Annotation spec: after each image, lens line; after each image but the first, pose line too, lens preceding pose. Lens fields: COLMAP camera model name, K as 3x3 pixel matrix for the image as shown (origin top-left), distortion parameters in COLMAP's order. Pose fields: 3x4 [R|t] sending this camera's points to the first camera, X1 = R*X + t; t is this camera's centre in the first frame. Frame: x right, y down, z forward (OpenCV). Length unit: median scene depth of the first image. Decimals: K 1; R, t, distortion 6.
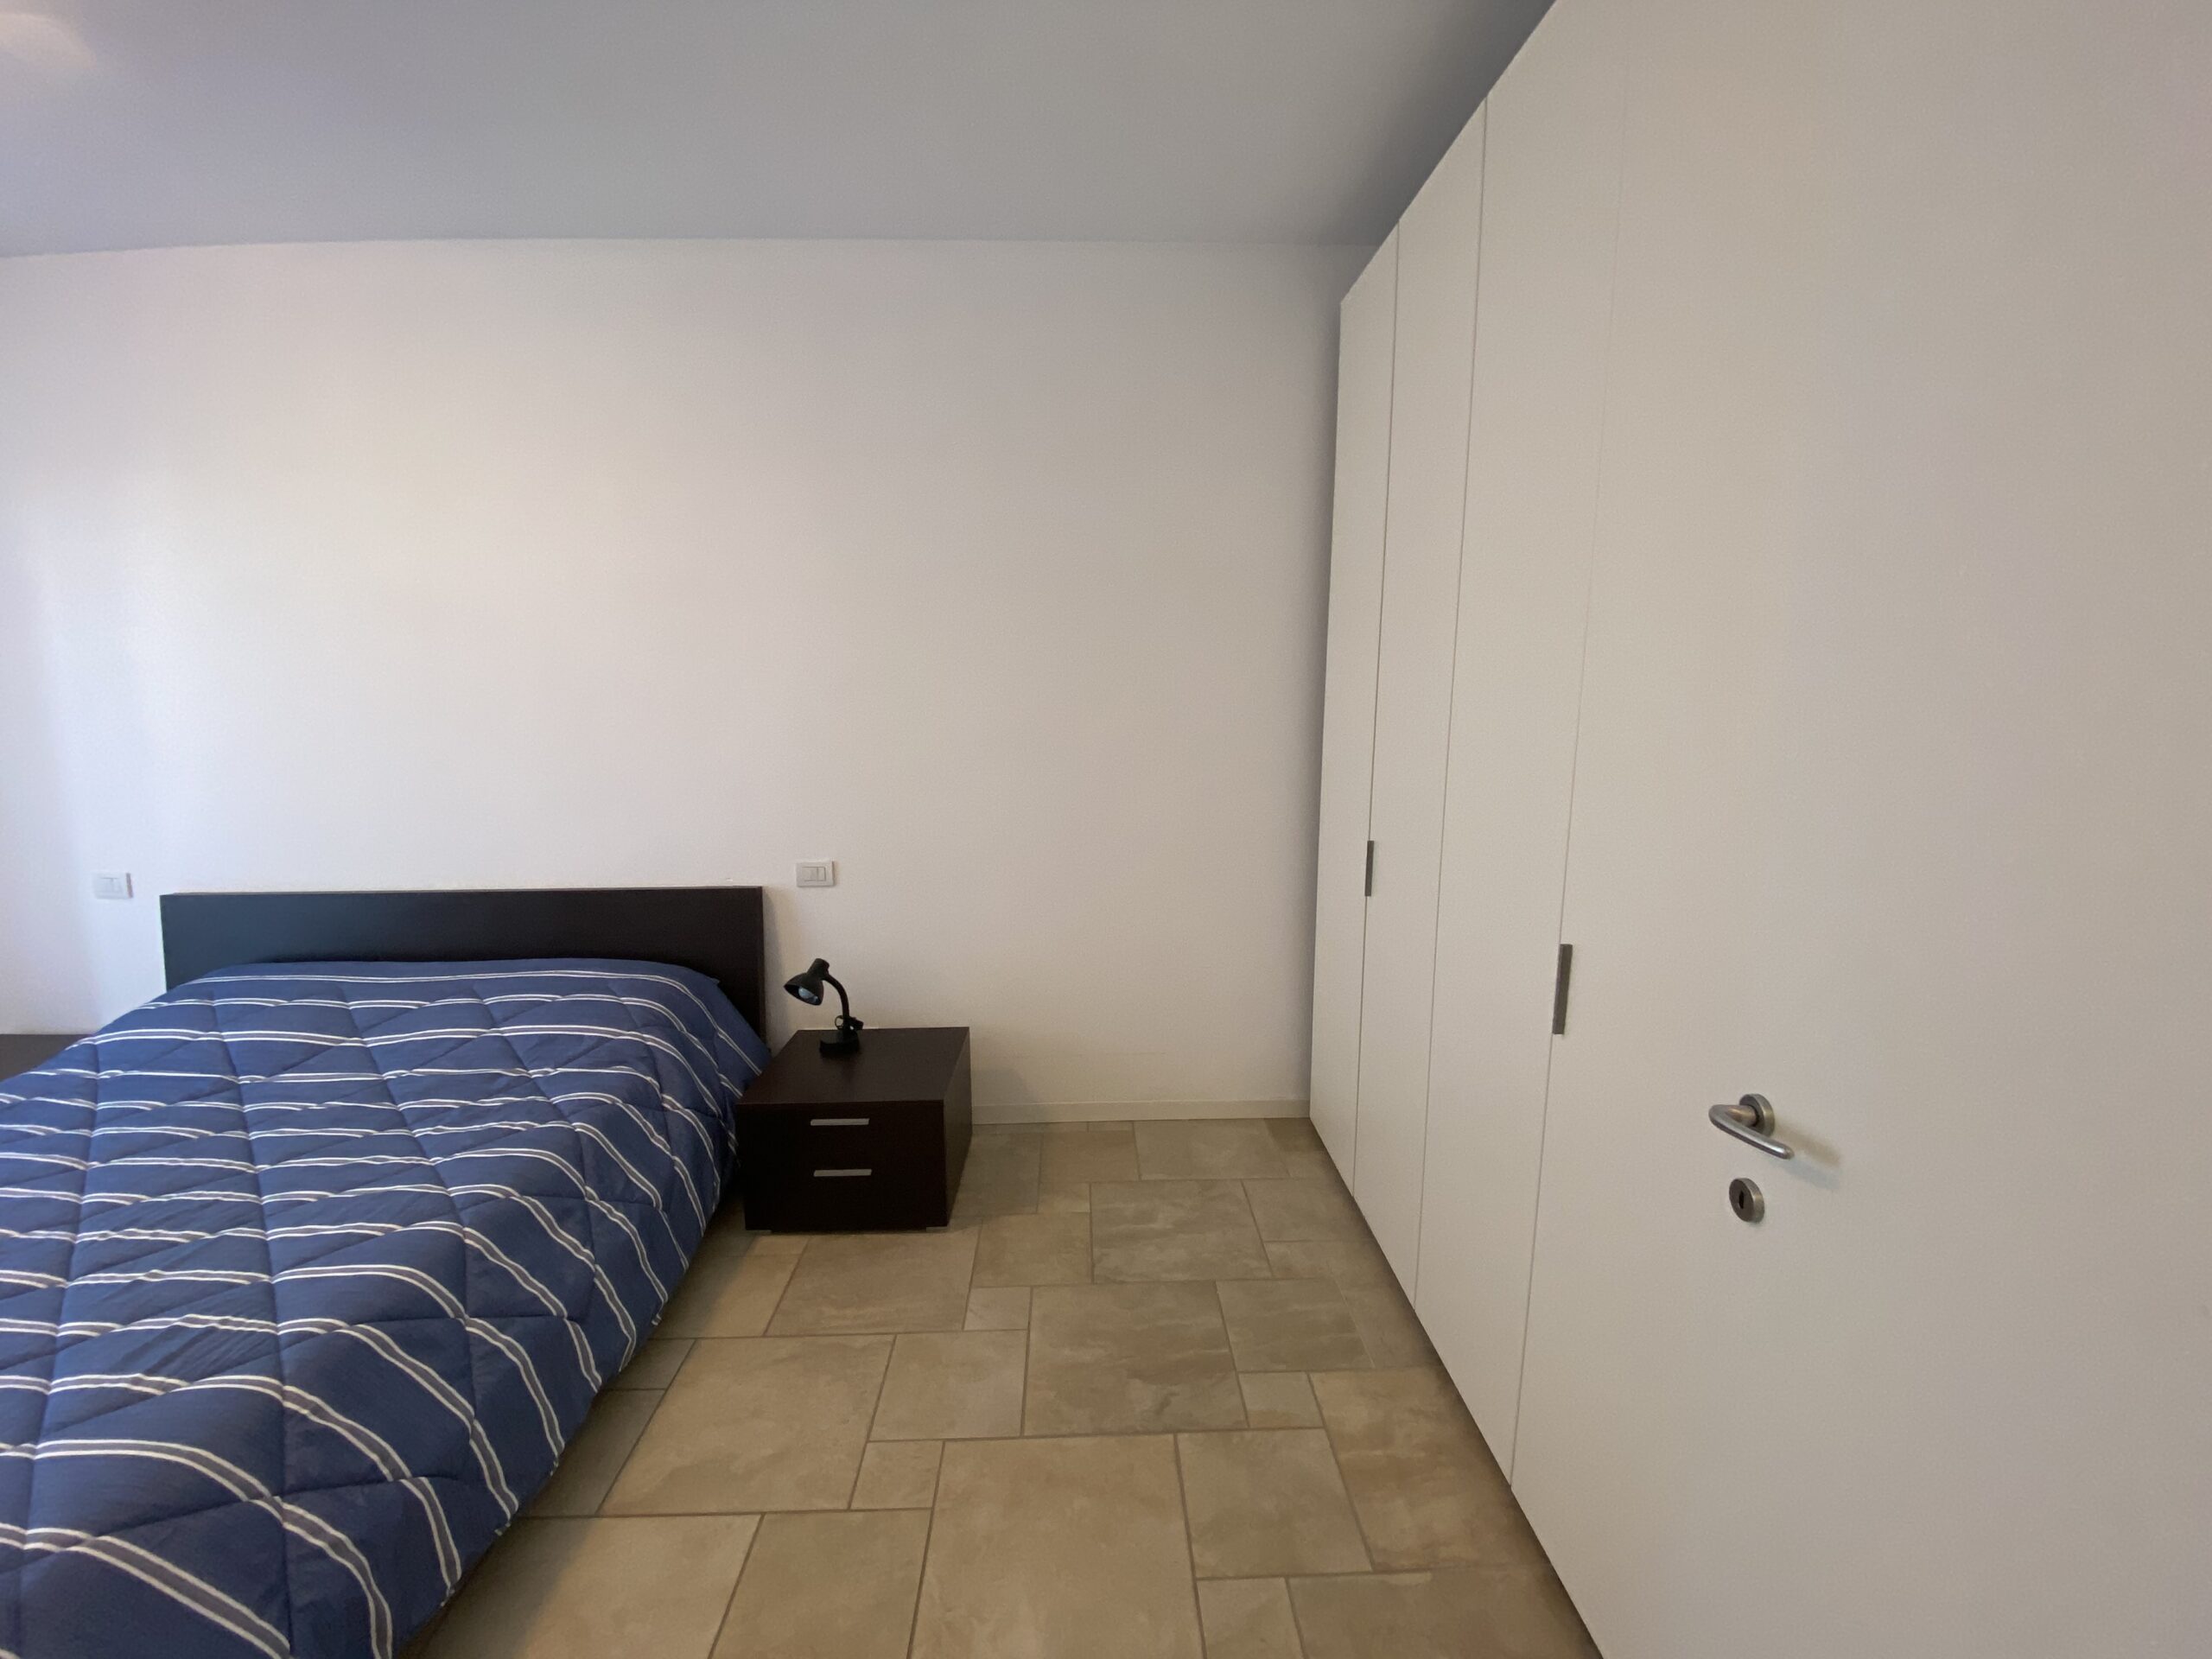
lens RADIAL K [[936.2, 0, 1106.0], [0, 936.2, 829.5], [0, 0, 1]] dist [0.013827, -0.016119]
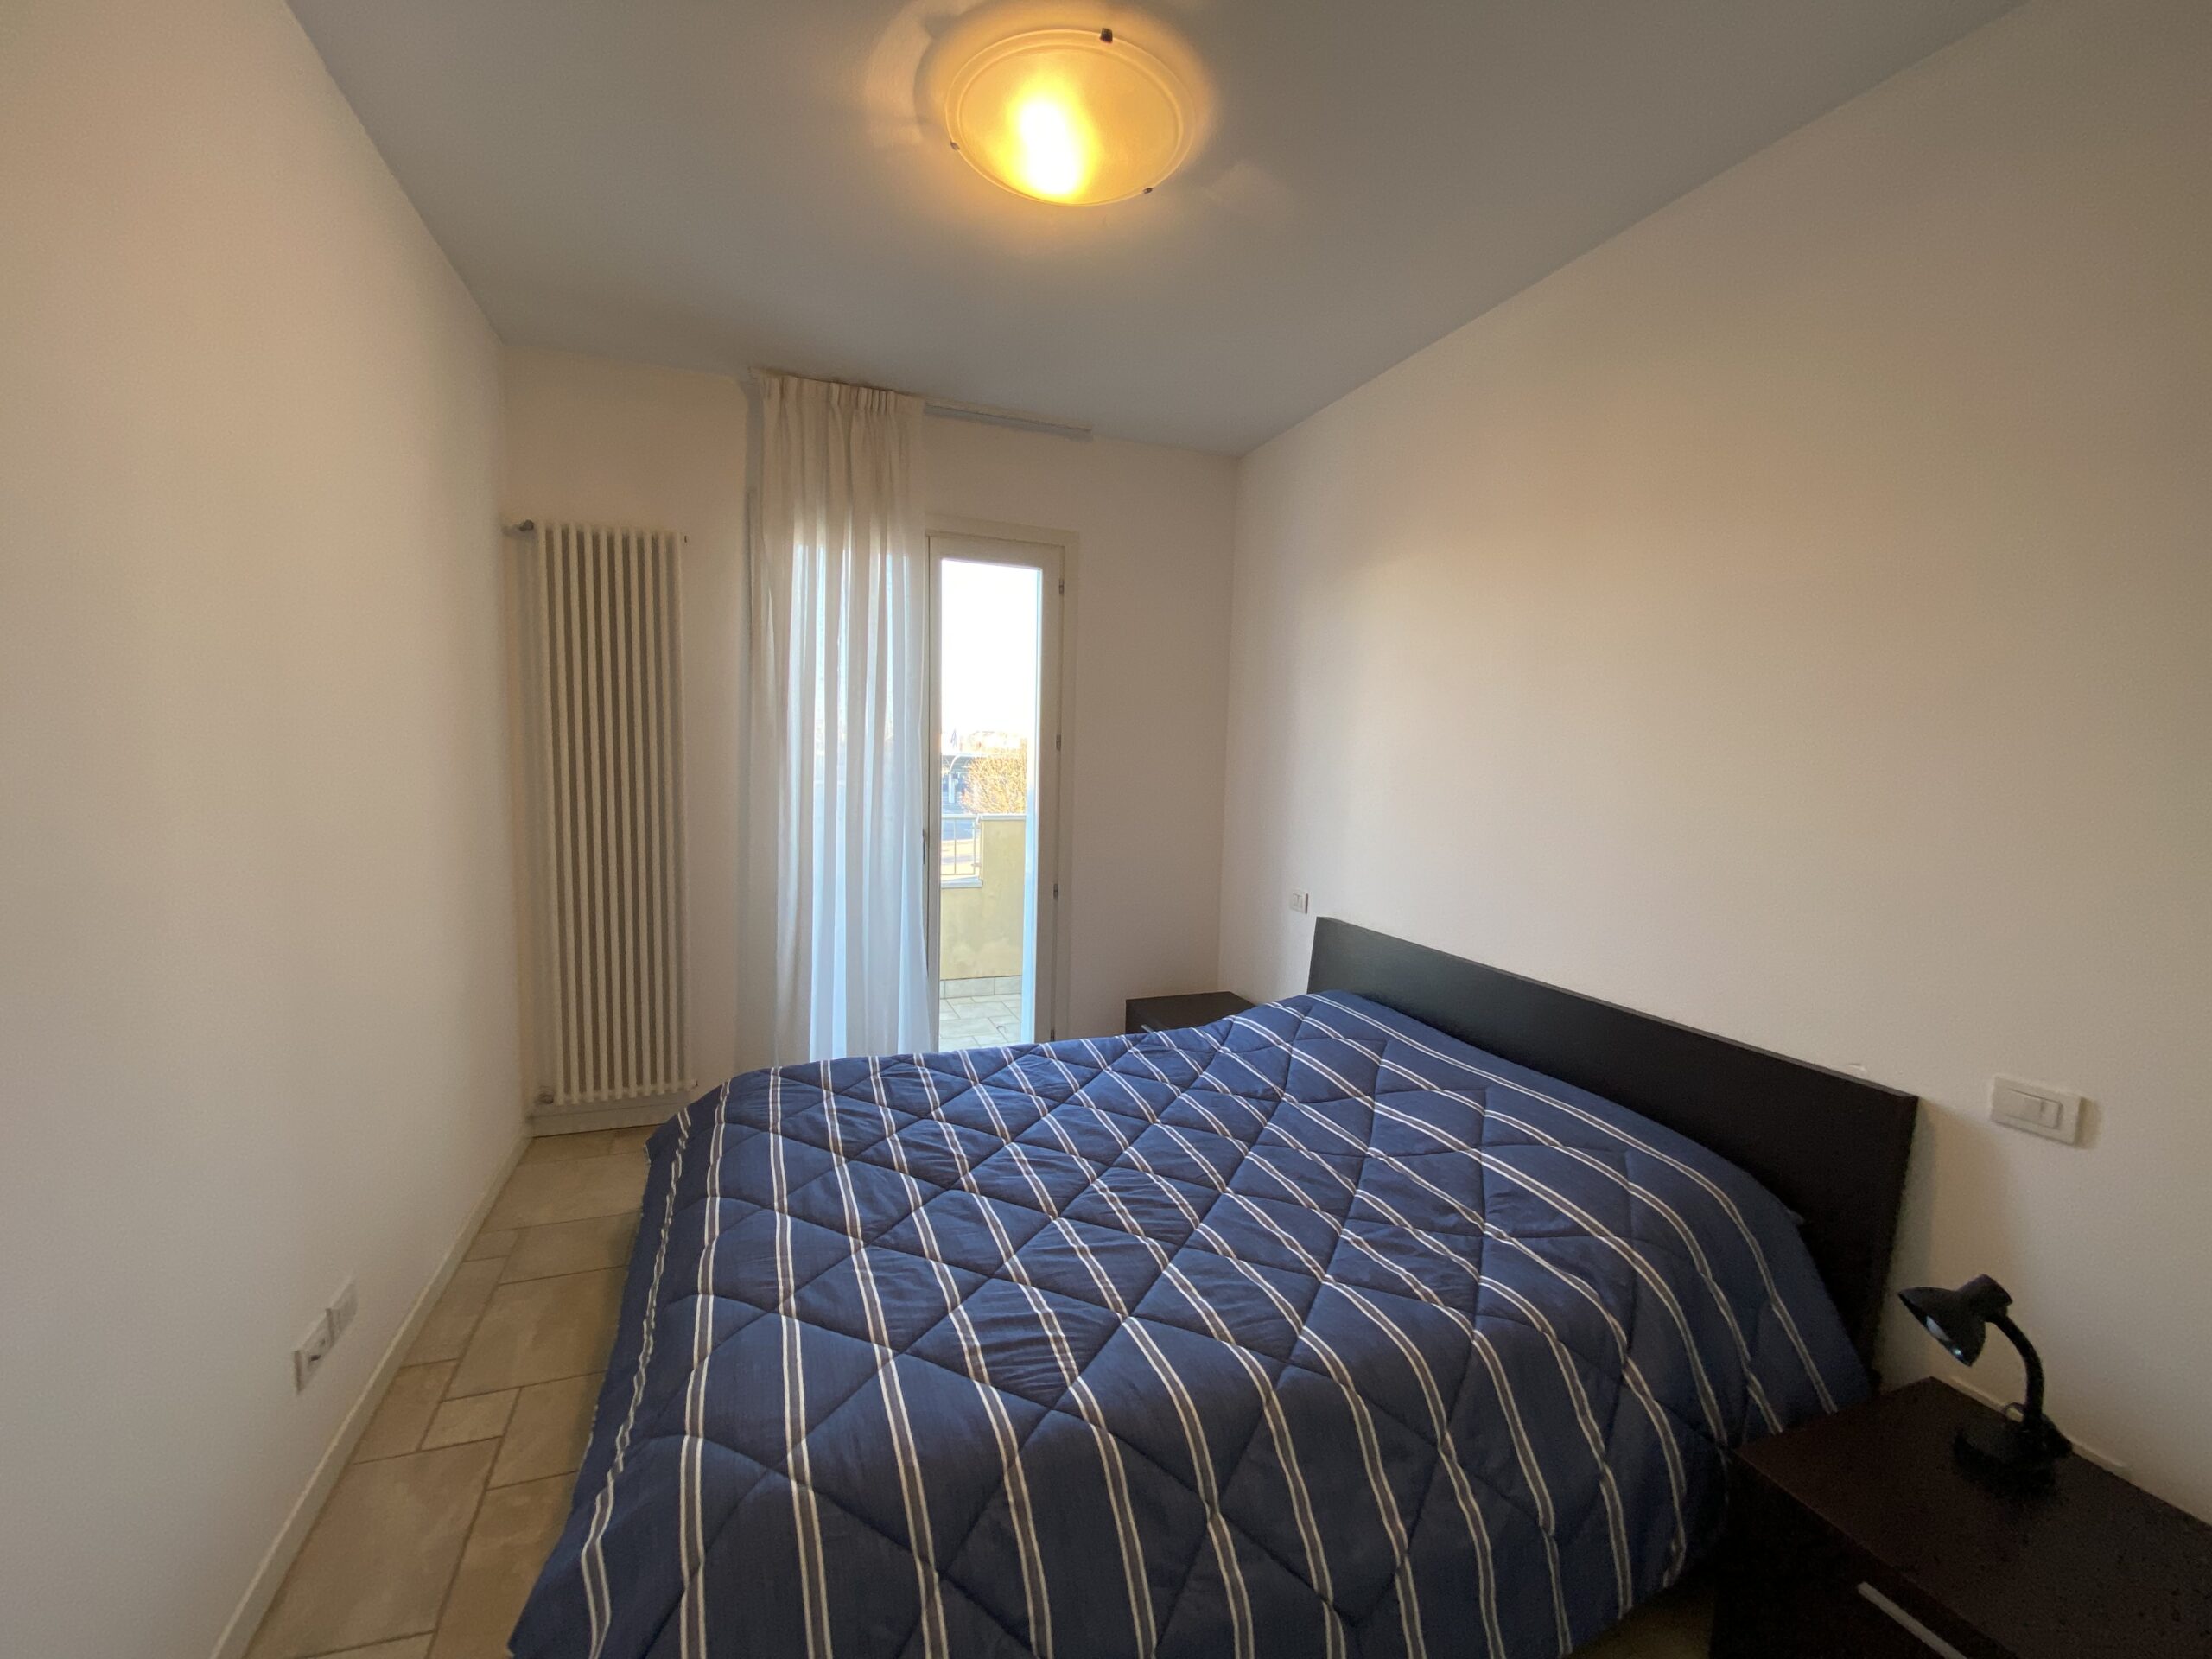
lens RADIAL K [[936.2, 0, 1106.0], [0, 936.2, 829.5], [0, 0, 1]] dist [0.013827, -0.016119]
pose [[0.349023, 0.105227, -0.931187, -0.029066], [-0.188836, 0.981190, 0.040098, -0.036048], [0.917891, 0.161846, 0.362329, 0.368932]]
